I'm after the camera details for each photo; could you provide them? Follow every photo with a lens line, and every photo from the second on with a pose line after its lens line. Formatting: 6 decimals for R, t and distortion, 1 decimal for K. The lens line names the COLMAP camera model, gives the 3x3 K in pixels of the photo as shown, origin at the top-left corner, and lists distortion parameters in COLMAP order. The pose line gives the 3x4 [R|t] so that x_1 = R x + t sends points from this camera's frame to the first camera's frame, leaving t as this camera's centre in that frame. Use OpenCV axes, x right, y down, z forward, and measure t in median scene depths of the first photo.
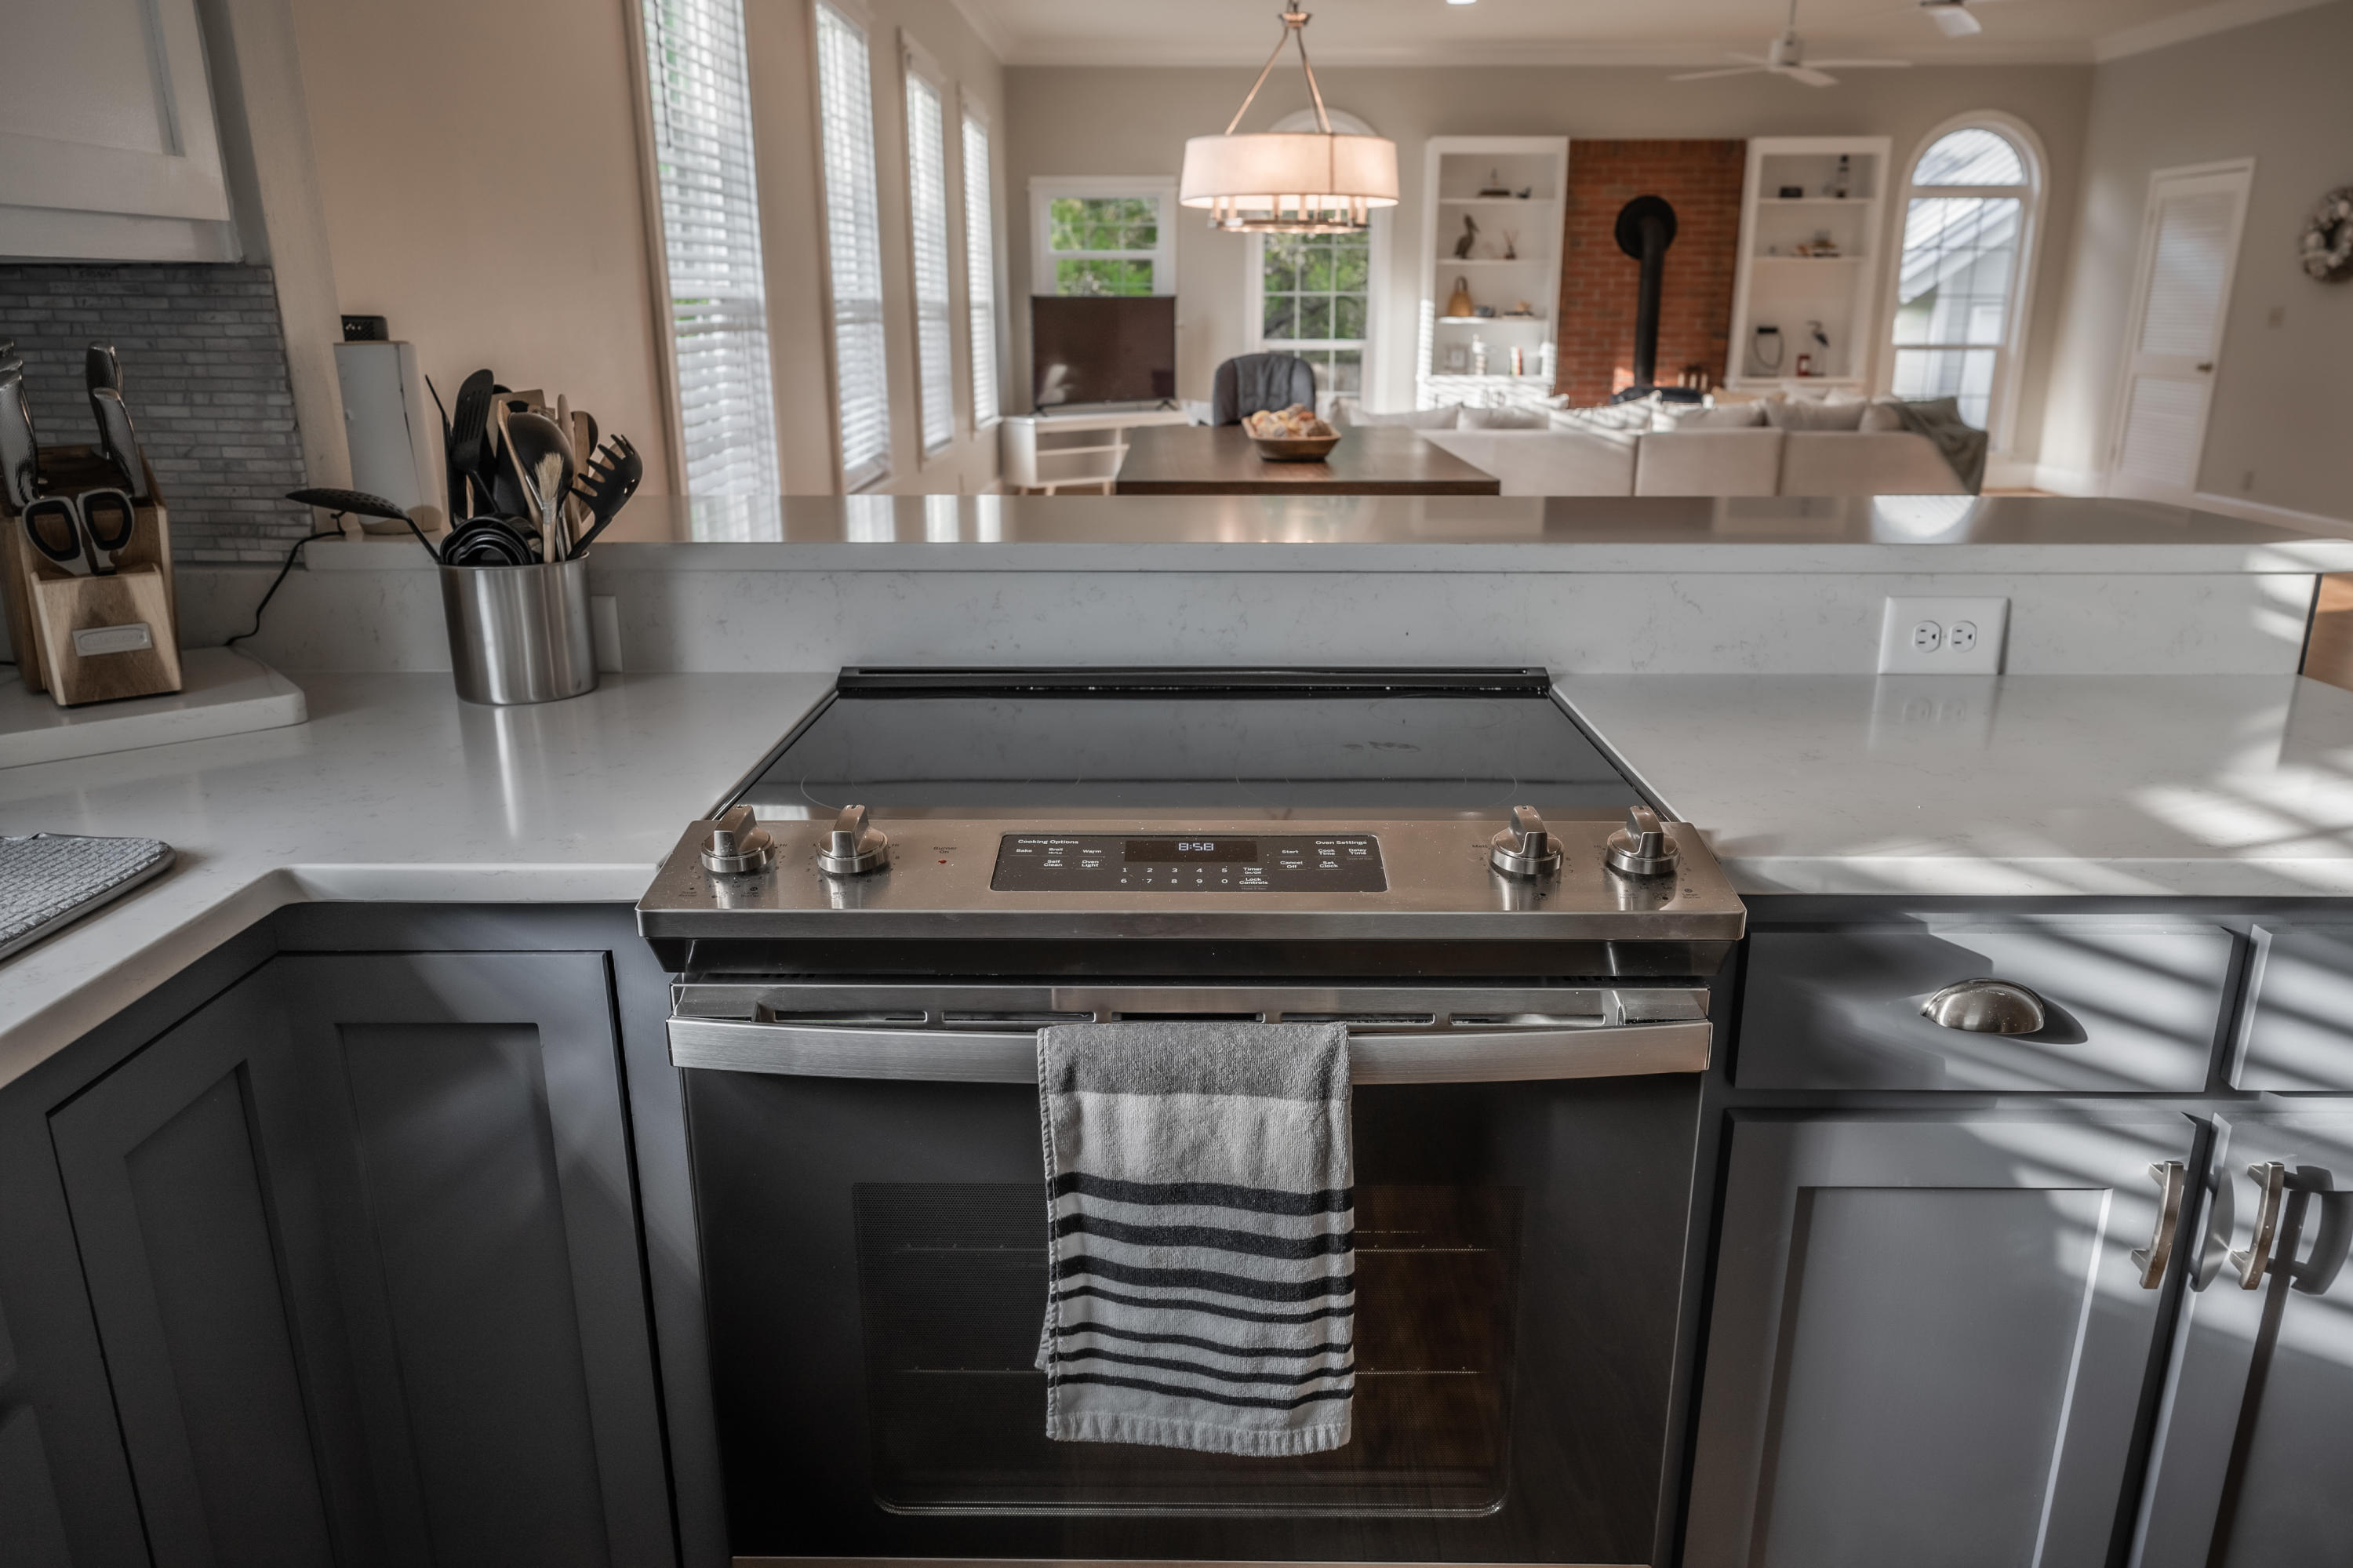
lens RADIAL K [[1574.9, 0, 1175.8], [0, 1574.9, 780.8], [0, 0, 1]] dist [0.000296, 0.001057]
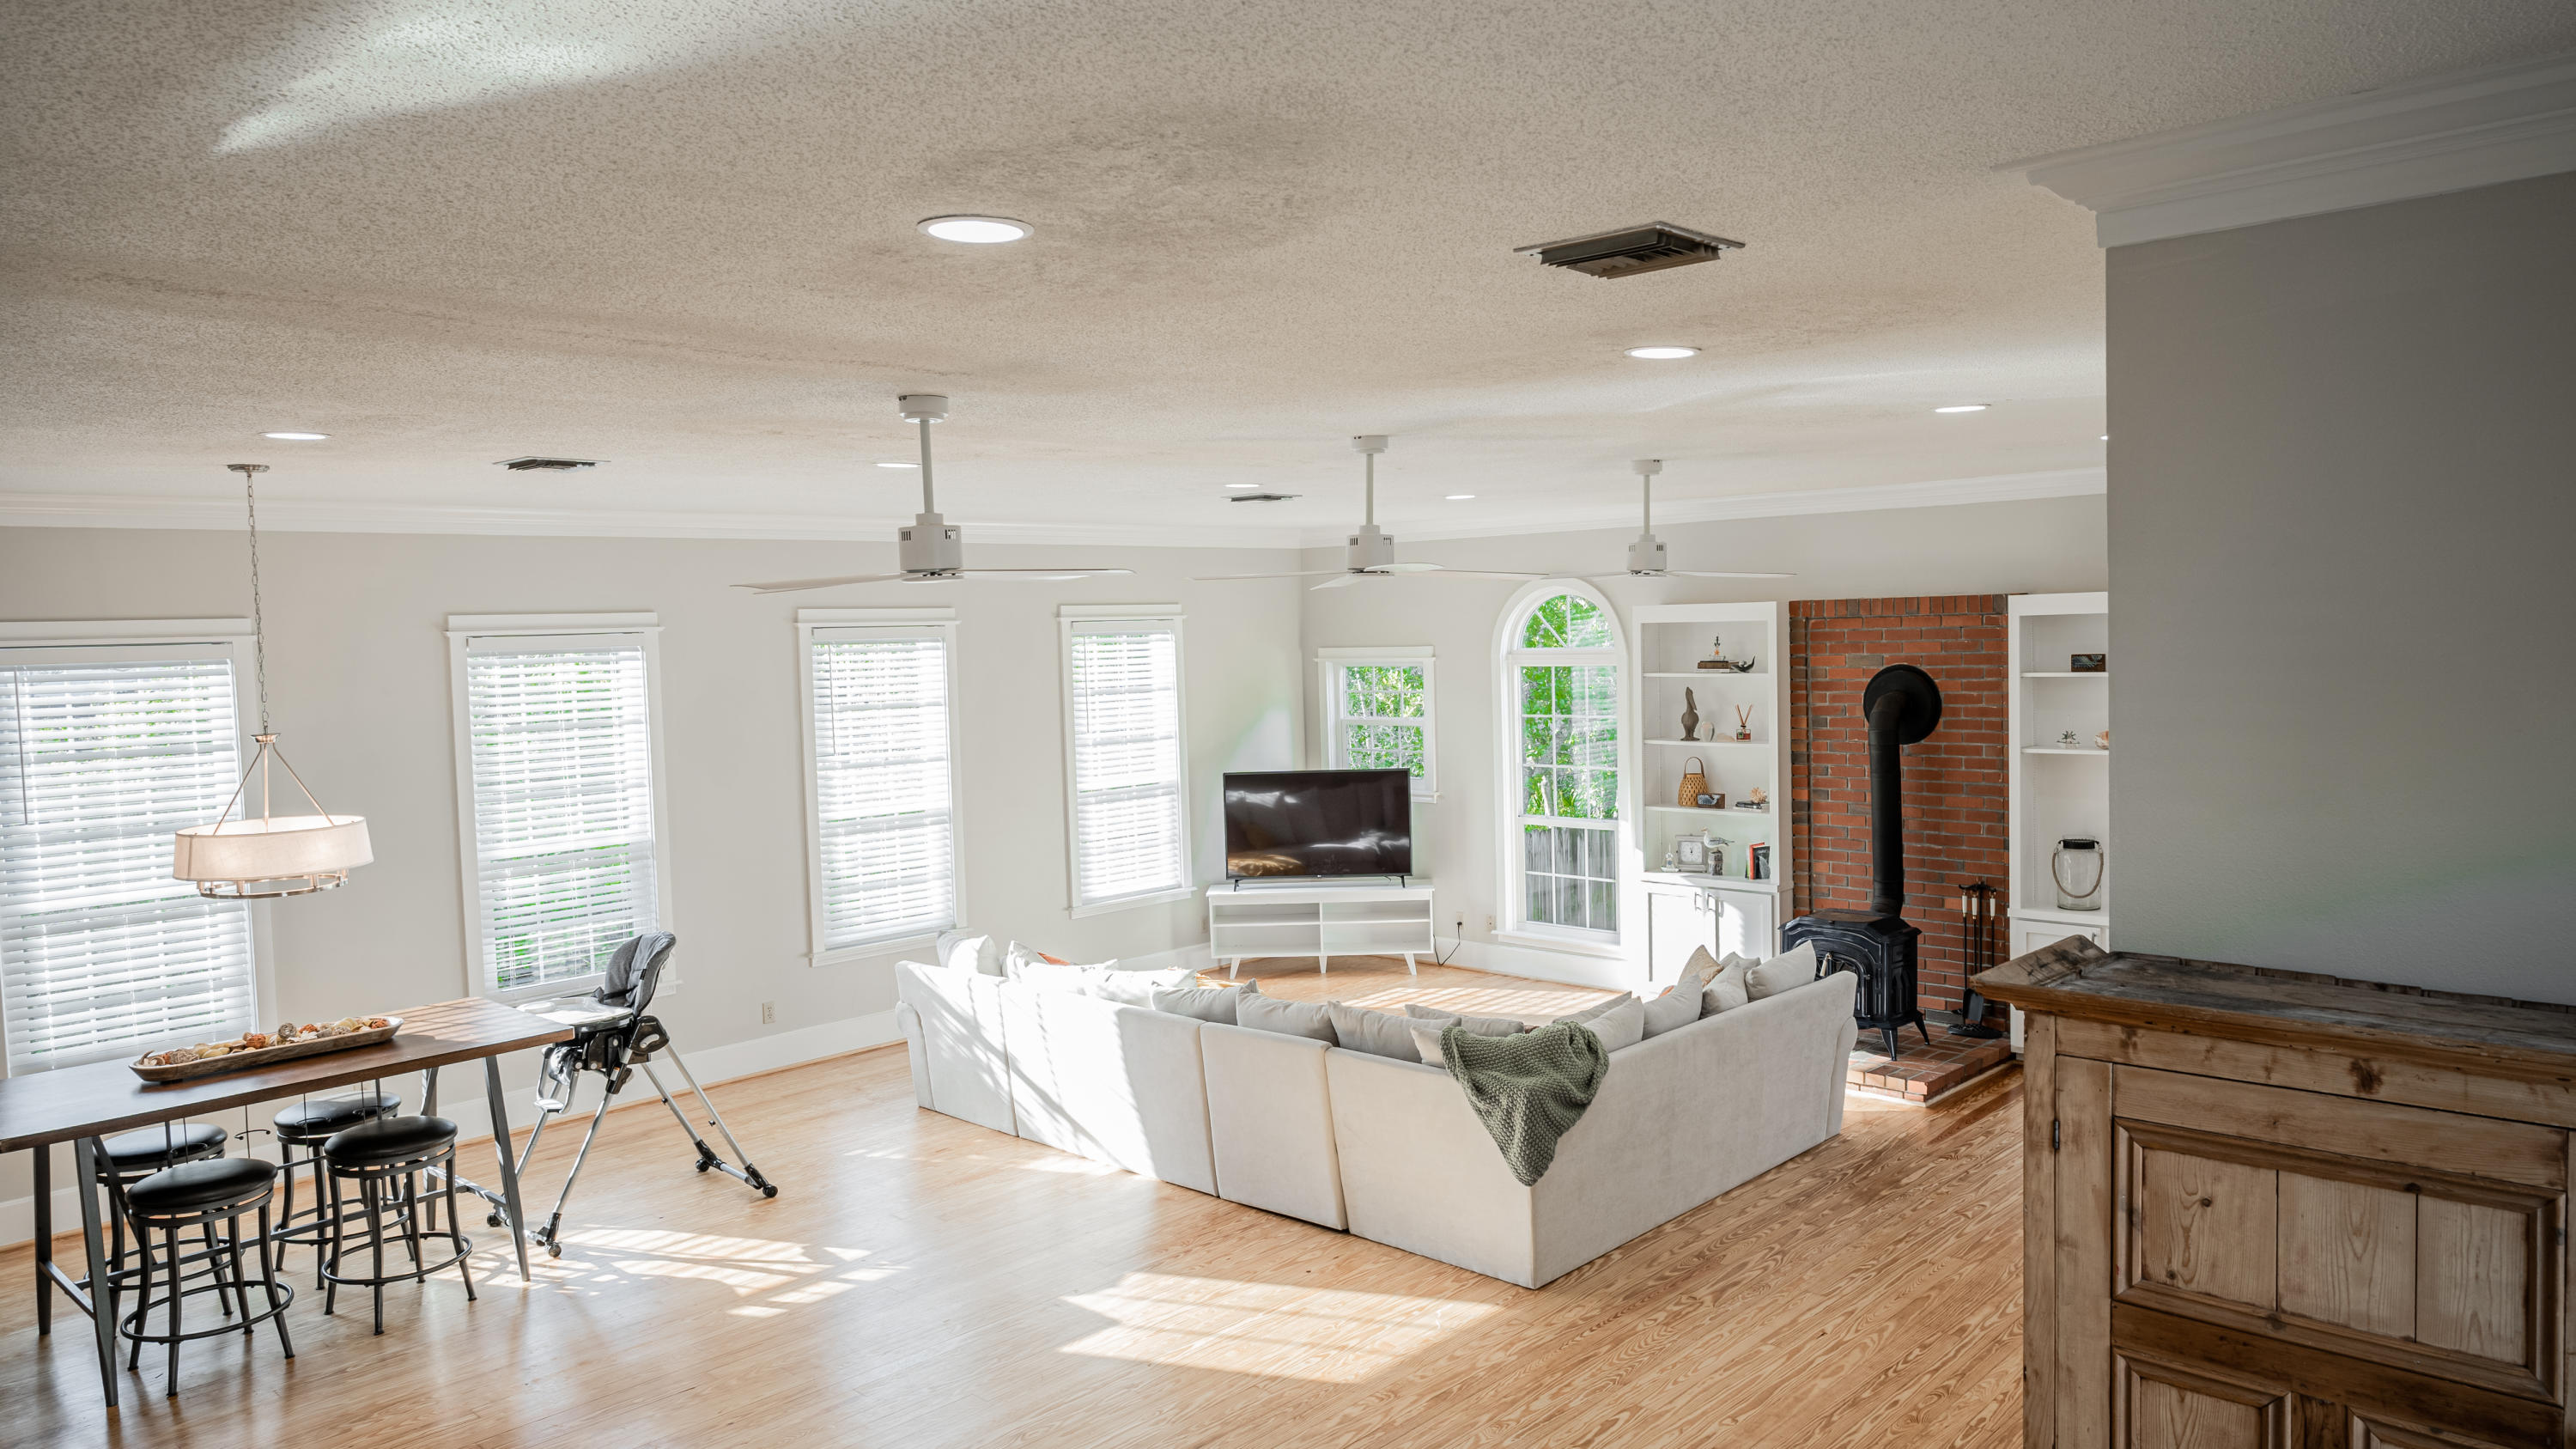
lens RADIAL K [[1701.2, 0, 1292.7], [0, 1701.2, 727.1], [0, 0, 1]] dist [0.001494, 0.001014]
pose [[0.736484, 0.019531, -0.676173, 0.653990], [-0.168846, 0.973252, -0.155794, -0.164808], [0.655044, 0.228909, 0.720082, 0.216406]]
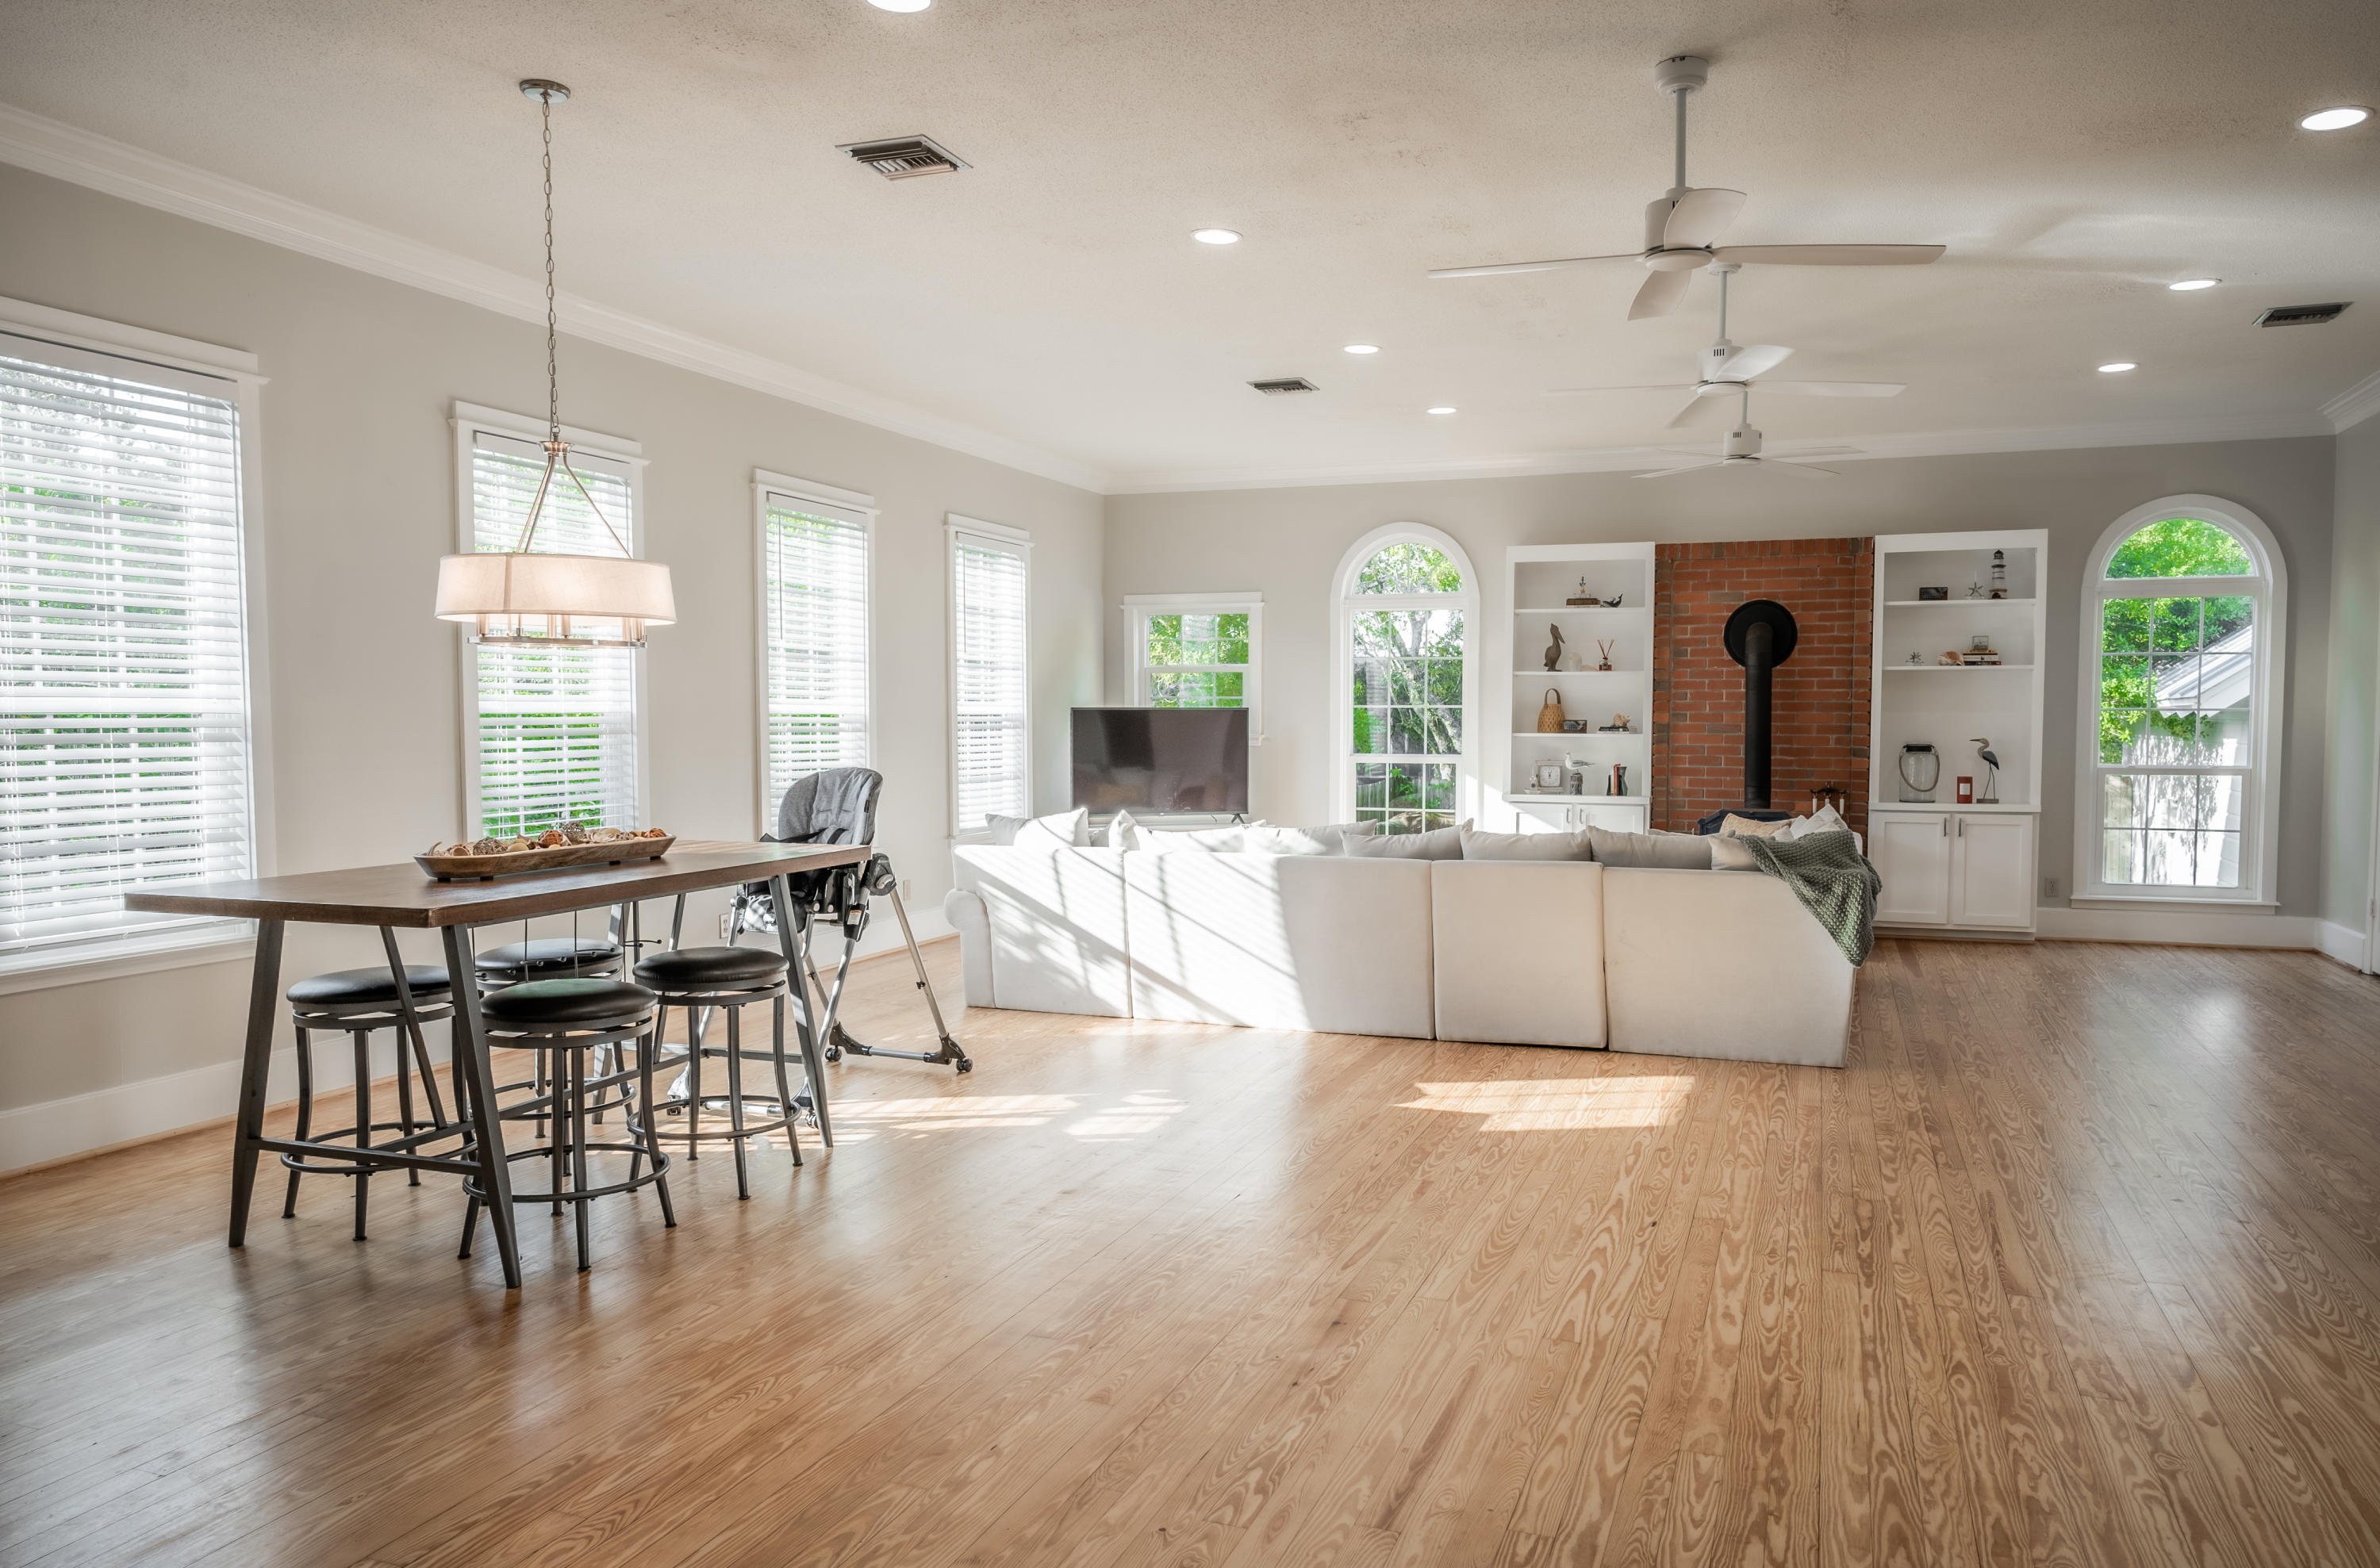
lens RADIAL K [[1624.1, 0, 1233.6], [0, 1624.1, 815.2], [0, 0, 1]] dist [0.002581, 0.002501]
pose [[0.943410, 0.022621, -0.330856, 0.330371], [-0.097965, 0.972156, -0.212873, -0.031864], [0.316828, 0.233239, 0.919358, 0.097966]]
